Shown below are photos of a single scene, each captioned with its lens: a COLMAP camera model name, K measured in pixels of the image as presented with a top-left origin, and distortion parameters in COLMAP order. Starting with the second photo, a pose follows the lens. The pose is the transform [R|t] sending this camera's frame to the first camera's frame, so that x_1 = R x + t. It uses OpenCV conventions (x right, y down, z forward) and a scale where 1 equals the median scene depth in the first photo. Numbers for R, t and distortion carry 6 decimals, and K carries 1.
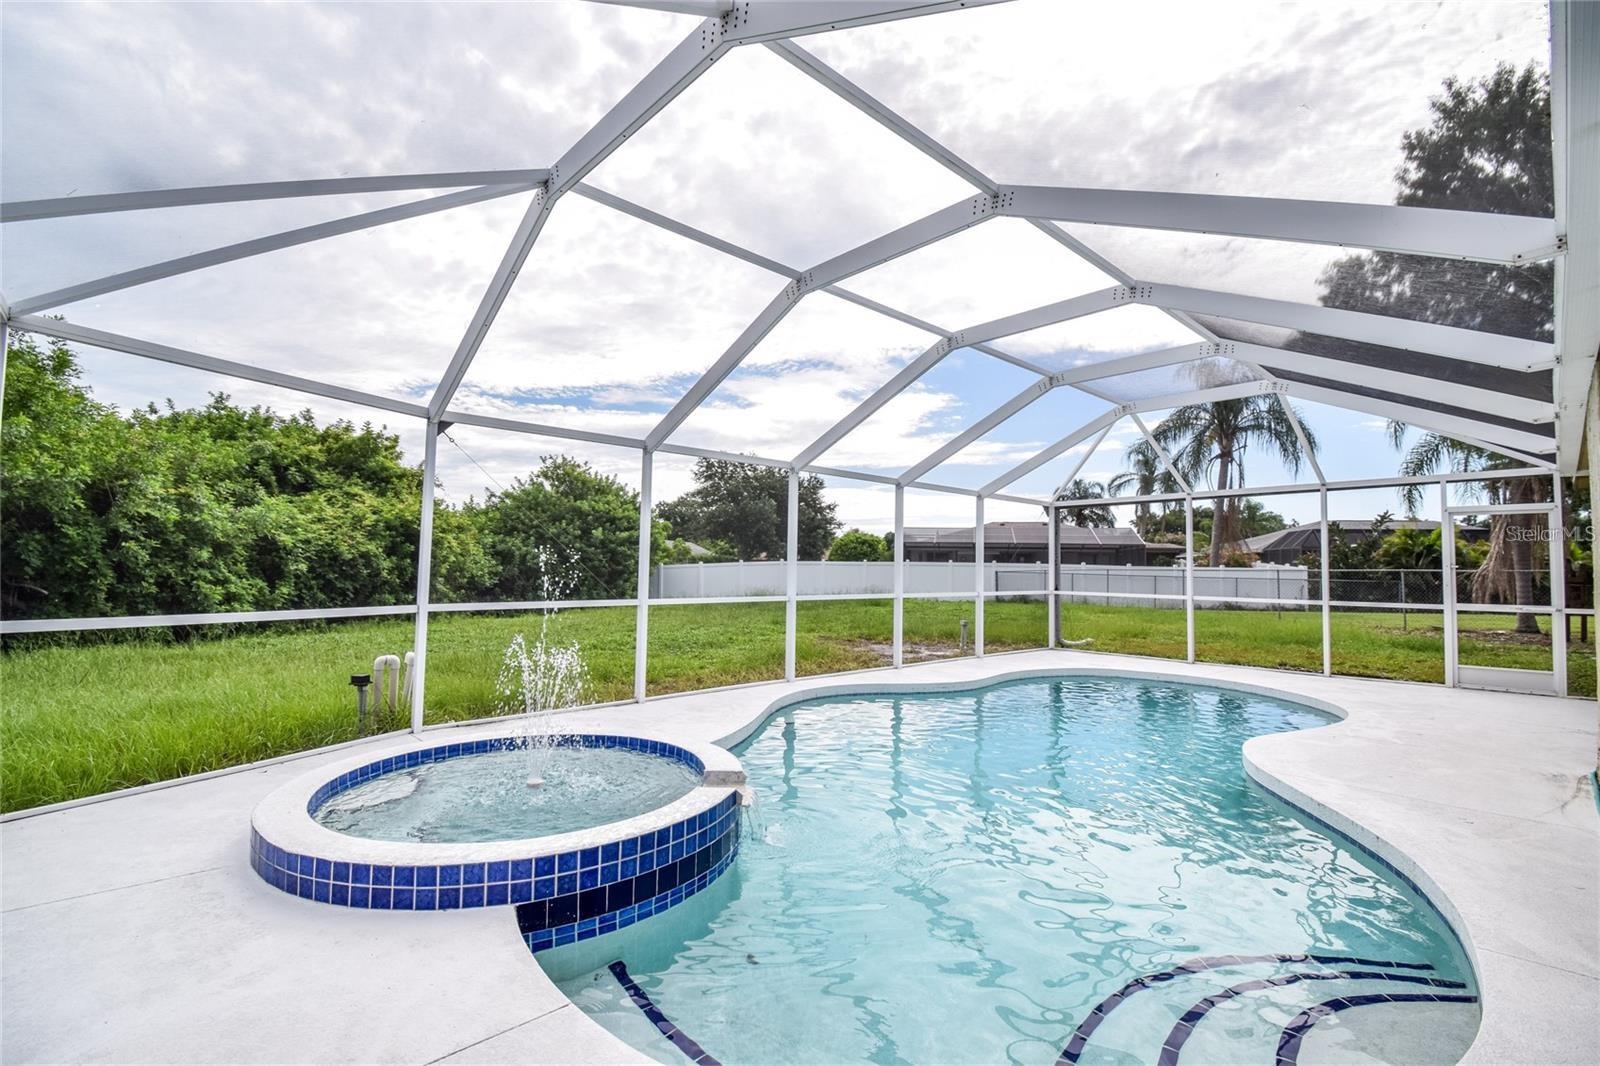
lens RADIAL K [[708.6, 0, 802.9], [0, 708.6, 530.0], [0, 0, 1]] dist [0.021022, -0.025857]
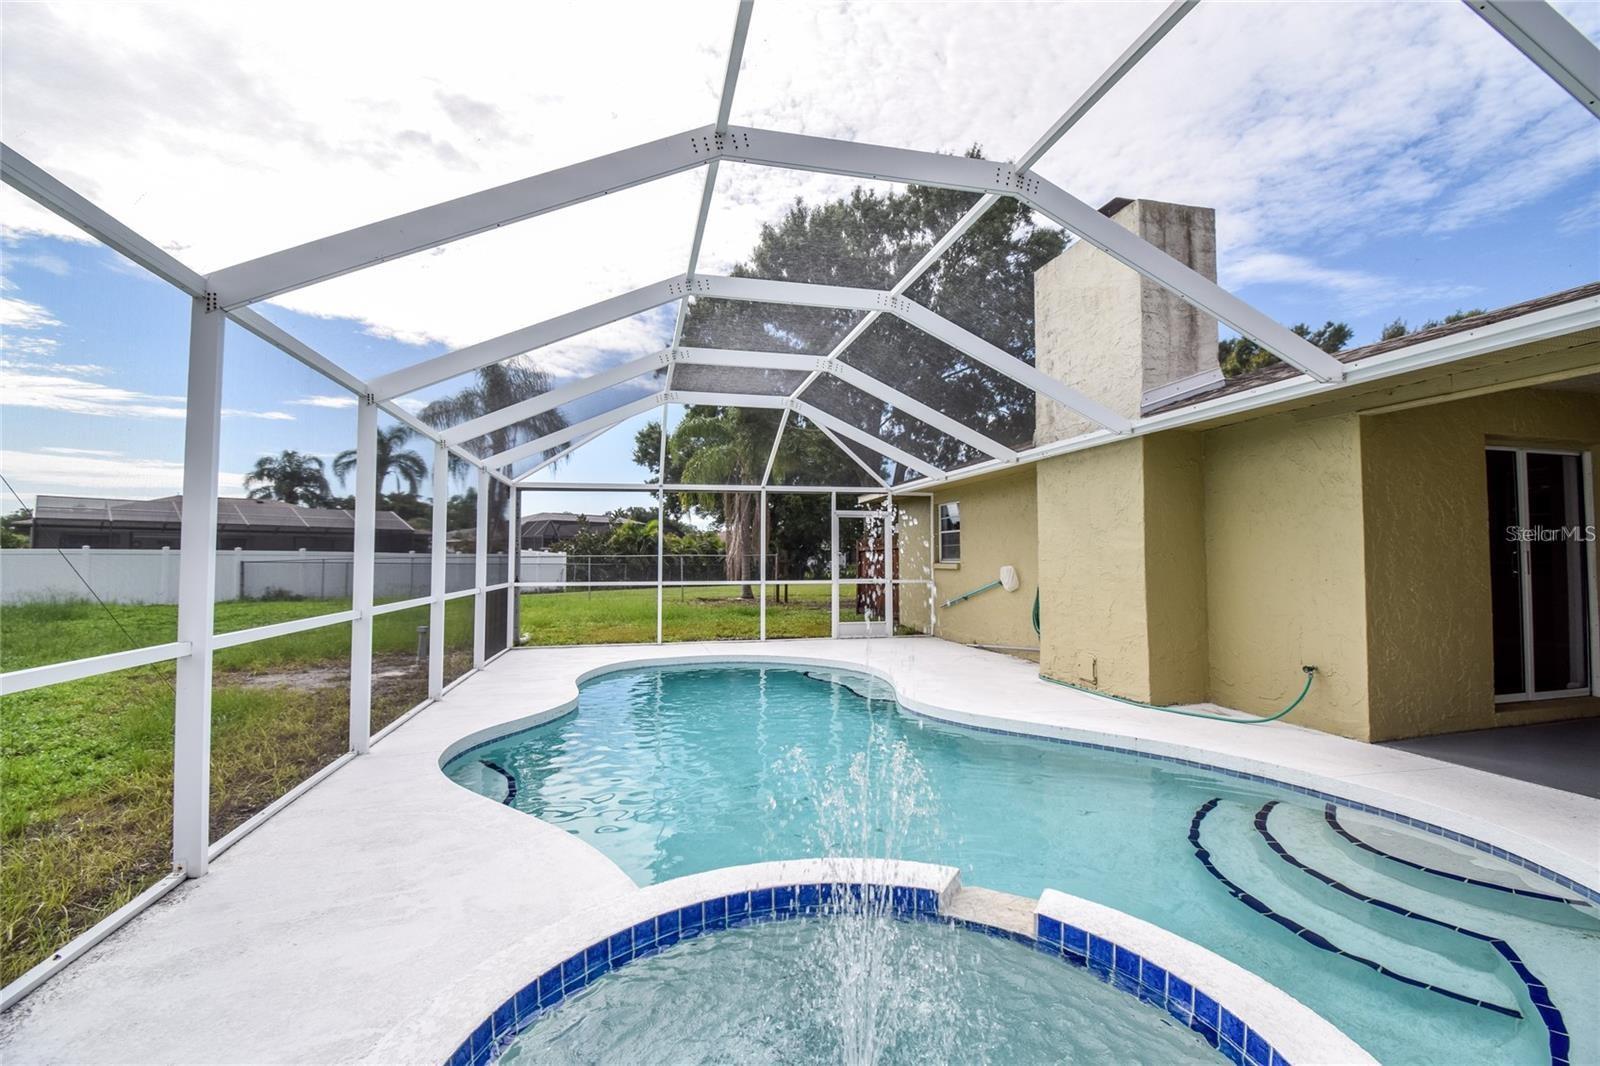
lens RADIAL K [[708.6, 0, 802.9], [0, 708.6, 530.0], [0, 0, 1]] dist [0.021022, -0.025857]
pose [[0.494381, 0.023285, 0.868933, -0.094279], [-0.039587, 0.999207, -0.004253, 0.004088], [-0.868343, -0.032296, 0.494911, 0.100290]]
